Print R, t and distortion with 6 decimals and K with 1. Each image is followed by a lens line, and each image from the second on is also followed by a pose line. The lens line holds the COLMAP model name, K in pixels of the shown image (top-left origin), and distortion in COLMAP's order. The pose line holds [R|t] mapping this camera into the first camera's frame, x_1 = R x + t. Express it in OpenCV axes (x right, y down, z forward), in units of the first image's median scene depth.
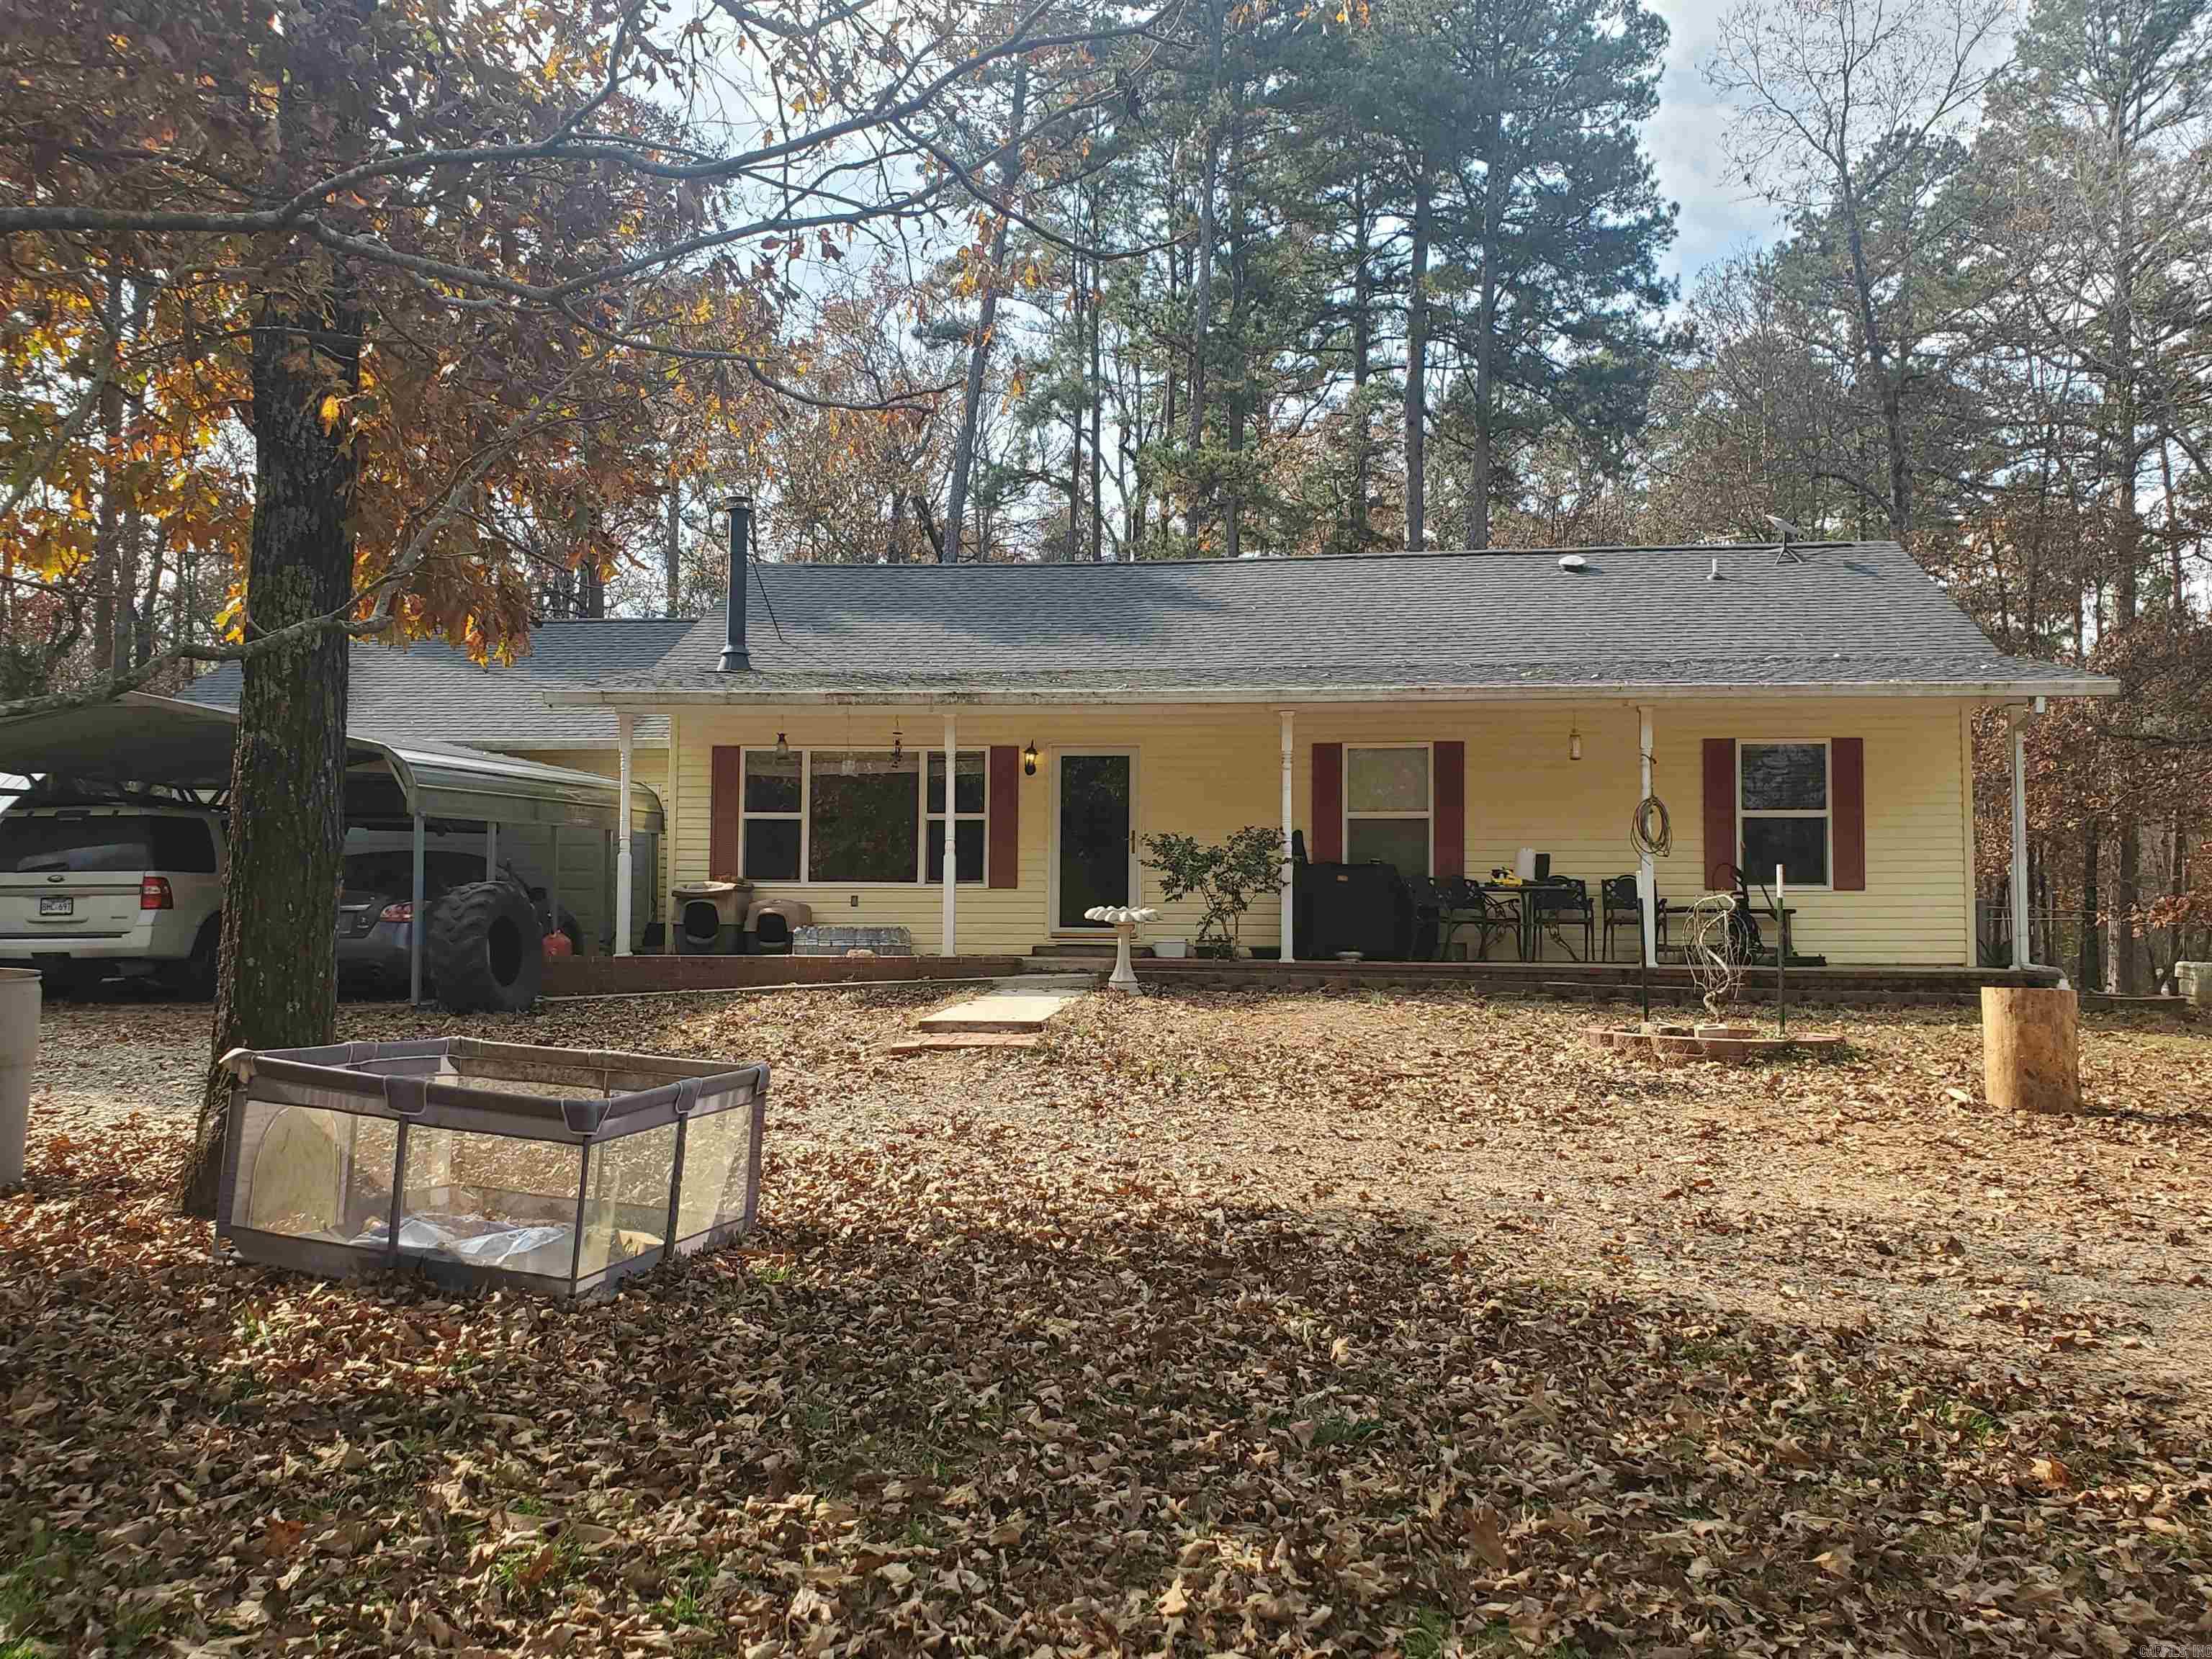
lens RADIAL K [[2001.8, 0, 1121.8], [0, 2001.8, 825.1], [0, 0, 1]] dist [0.026244, -0.024641]
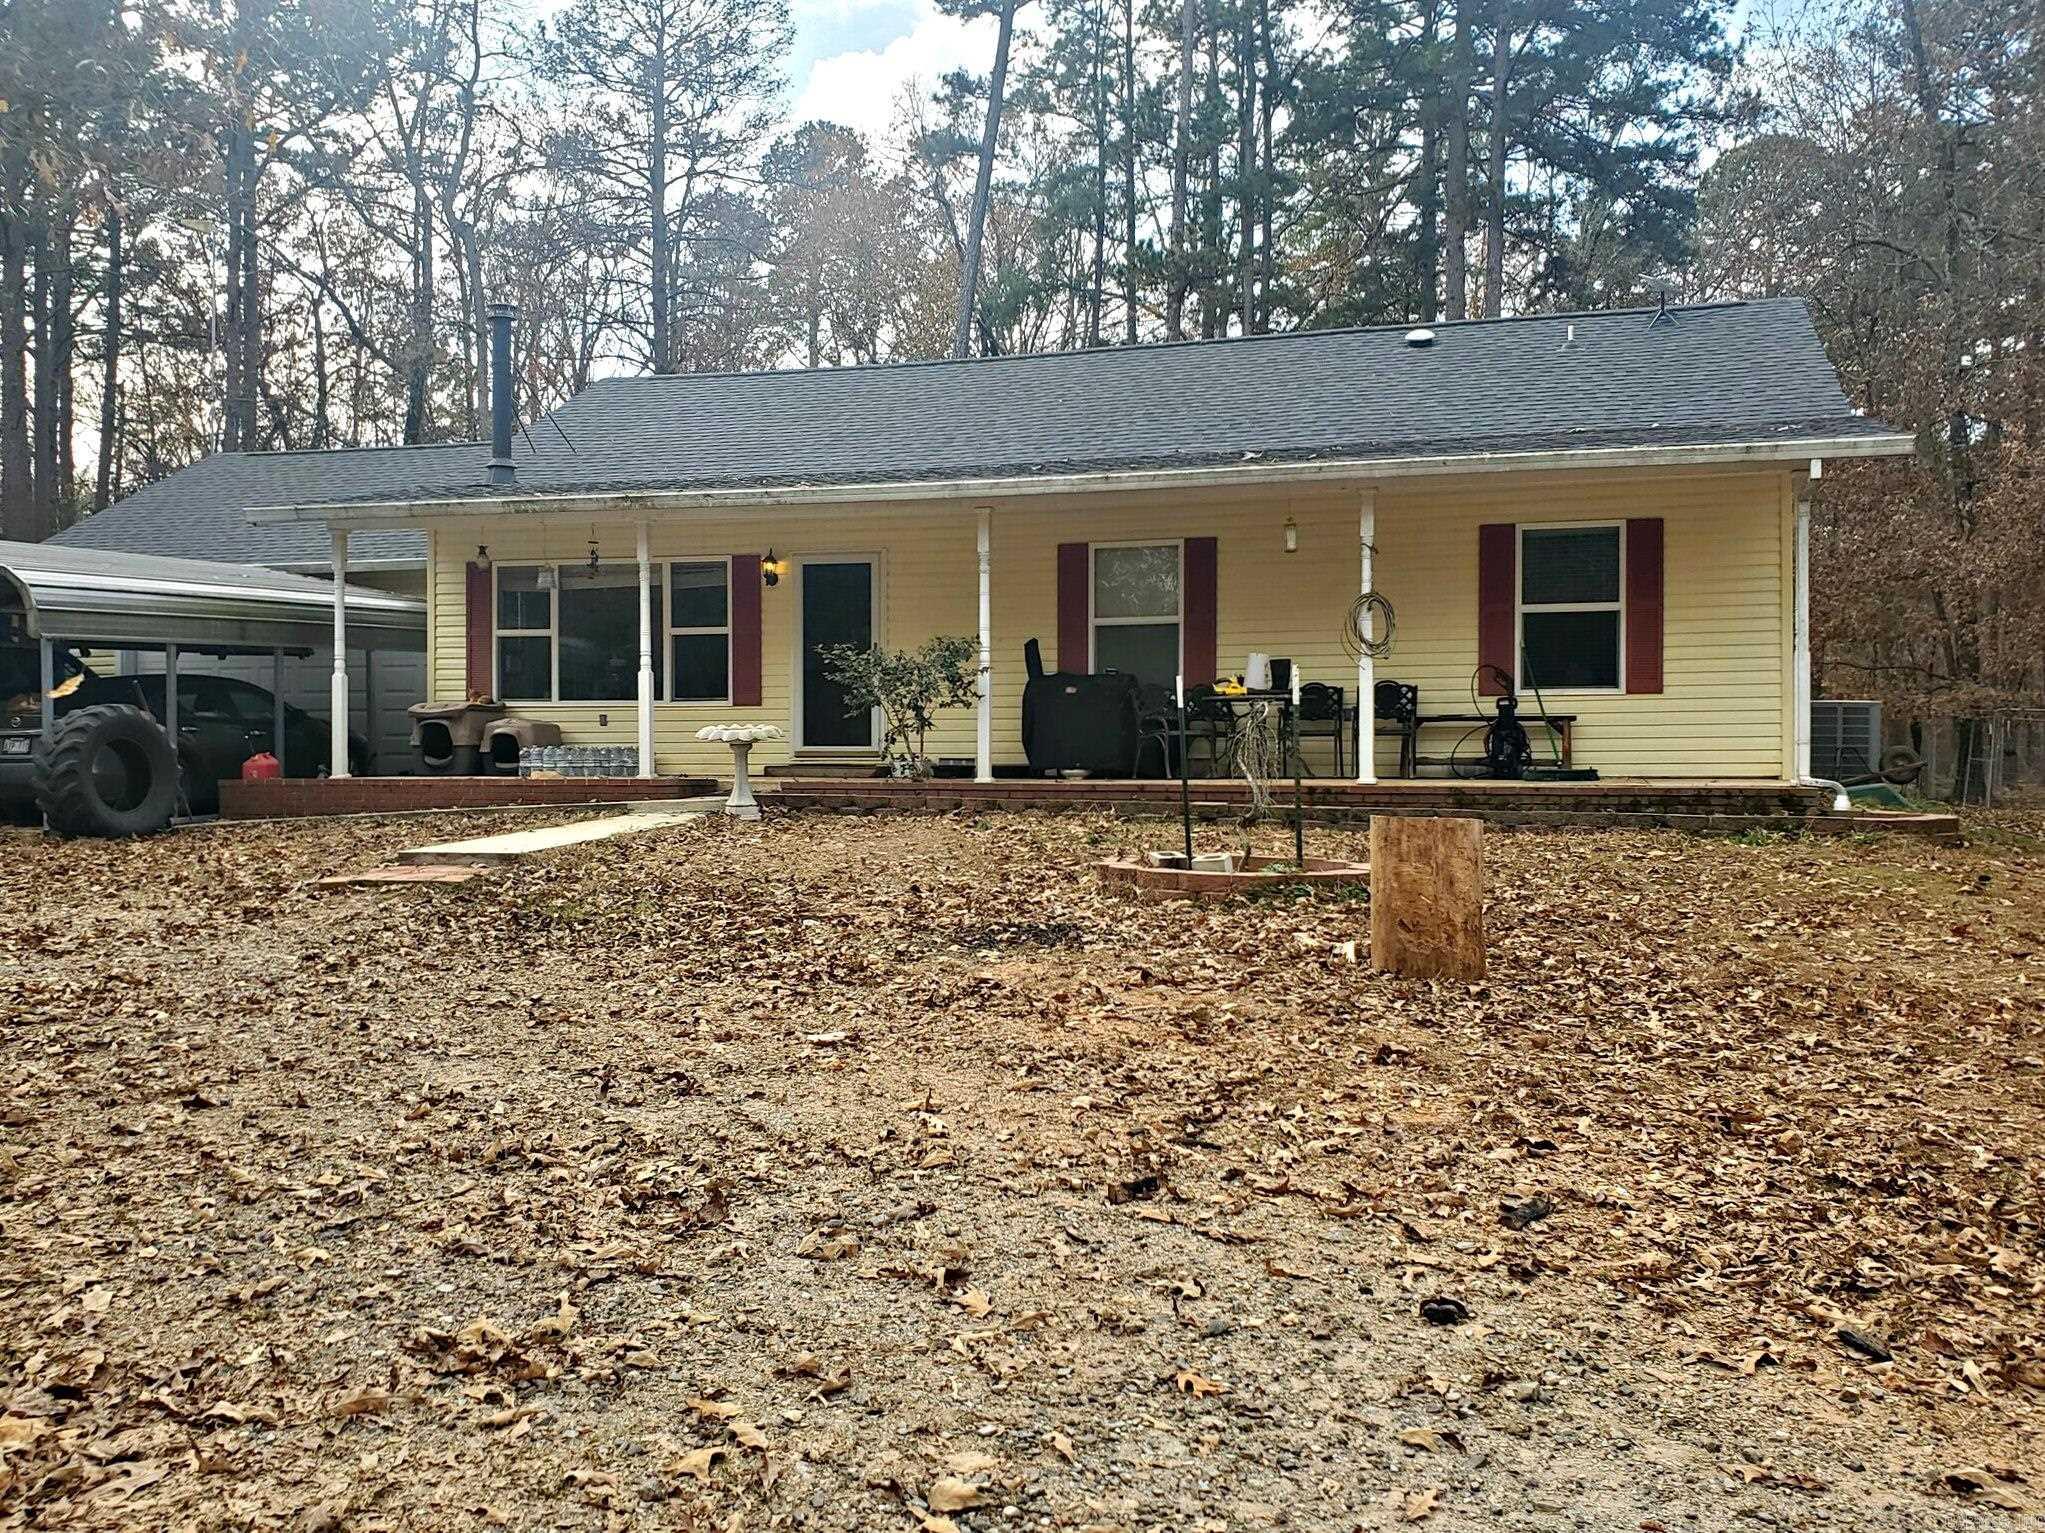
lens RADIAL K [[1850.6, 0, 1086.7], [0, 1850.6, 754.0], [0, 0, 1]] dist [0.026244, -0.024641]
pose [[0.987674, -0.009966, -0.156205, 0.243567], [0.019771, 0.997921, 0.061339, 0.004031], [0.155269, -0.063671, 0.985818, 0.157194]]
